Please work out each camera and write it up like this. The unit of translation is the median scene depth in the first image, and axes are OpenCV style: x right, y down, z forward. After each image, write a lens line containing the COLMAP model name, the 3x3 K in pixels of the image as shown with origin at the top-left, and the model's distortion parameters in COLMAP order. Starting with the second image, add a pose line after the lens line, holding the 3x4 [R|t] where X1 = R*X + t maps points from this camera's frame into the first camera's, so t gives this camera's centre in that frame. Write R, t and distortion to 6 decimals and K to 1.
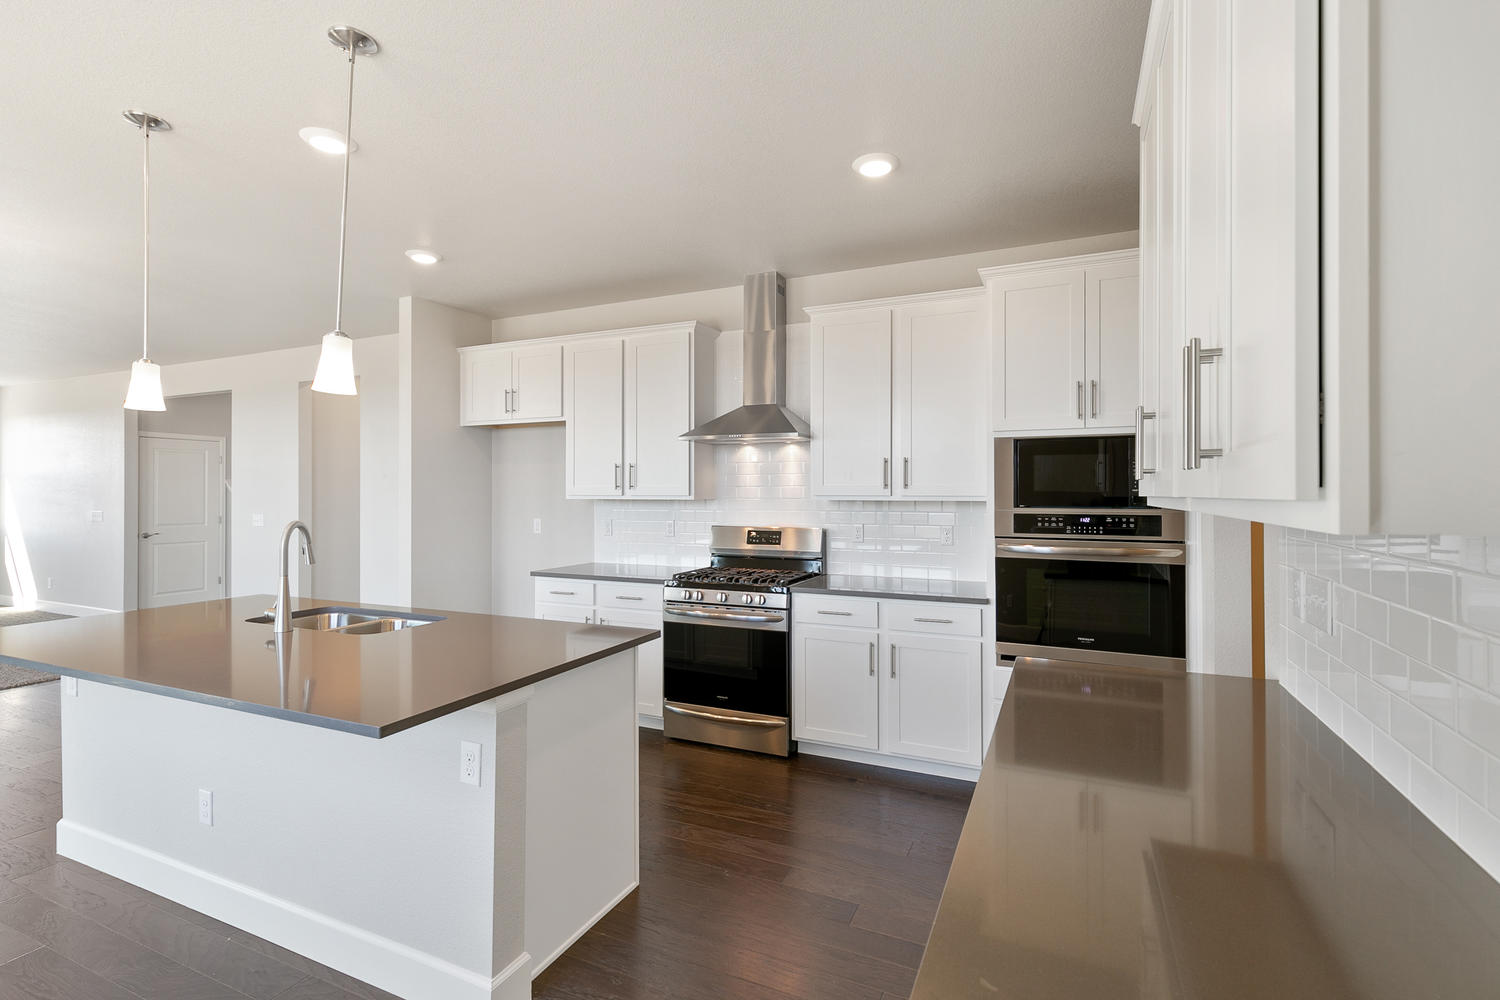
lens RADIAL K [[684.5, 0, 755.0], [0, 684.5, 492.5], [0, 0, 1]] dist [0.001002, 0.000154]
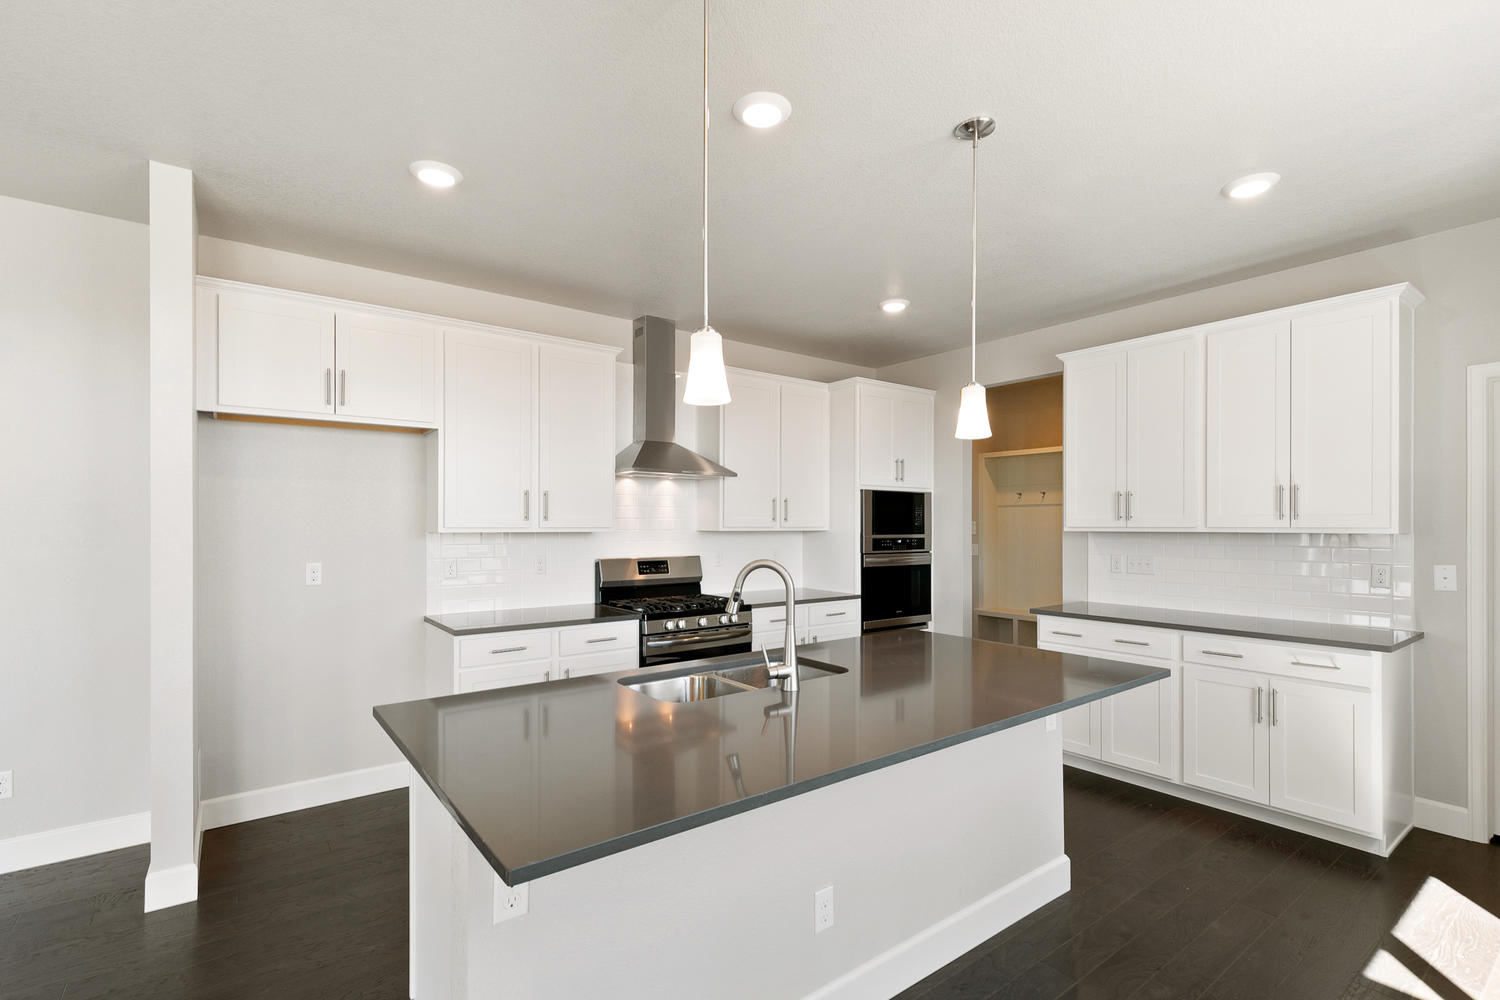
lens RADIAL K [[691.7, 0, 750.3], [0, 691.7, 525.2], [0, 0, 1]] dist [0.000099, 0.000117]
pose [[0.470954, 0.000191, 0.882158, -0.887981], [-0.003255, 0.999994, 0.001521, -0.001002], [-0.882152, -0.003588, 0.470952, 0.380444]]
